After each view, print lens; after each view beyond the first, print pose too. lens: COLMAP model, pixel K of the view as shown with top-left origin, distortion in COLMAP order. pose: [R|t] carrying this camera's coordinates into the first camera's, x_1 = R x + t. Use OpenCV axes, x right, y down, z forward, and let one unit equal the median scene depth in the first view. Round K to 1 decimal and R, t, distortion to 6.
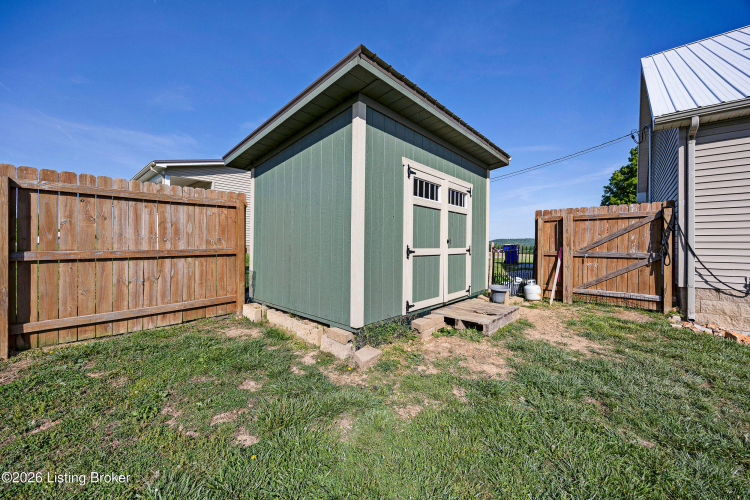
lens RADIAL K [[291.4, 0, 378.6], [0, 291.4, 249.0], [0, 0, 1]] dist [-0.009811, -0.000089]
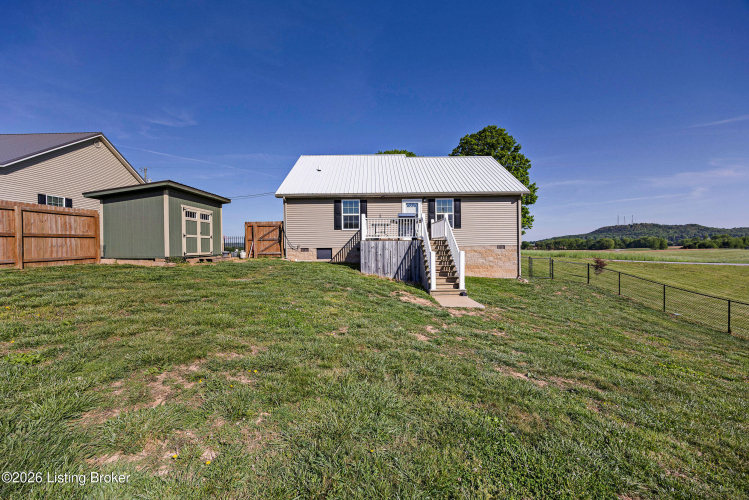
lens RADIAL K [[291.0, 0, 377.0], [0, 291.0, 249.8], [0, 0, 1]] dist [-0.009811, -0.000089]
pose [[0.757876, -0.022611, 0.652006, -0.294573], [0.027404, 0.999620, 0.002812, 0.174504], [-0.651823, 0.015736, 0.758208, -2.206459]]
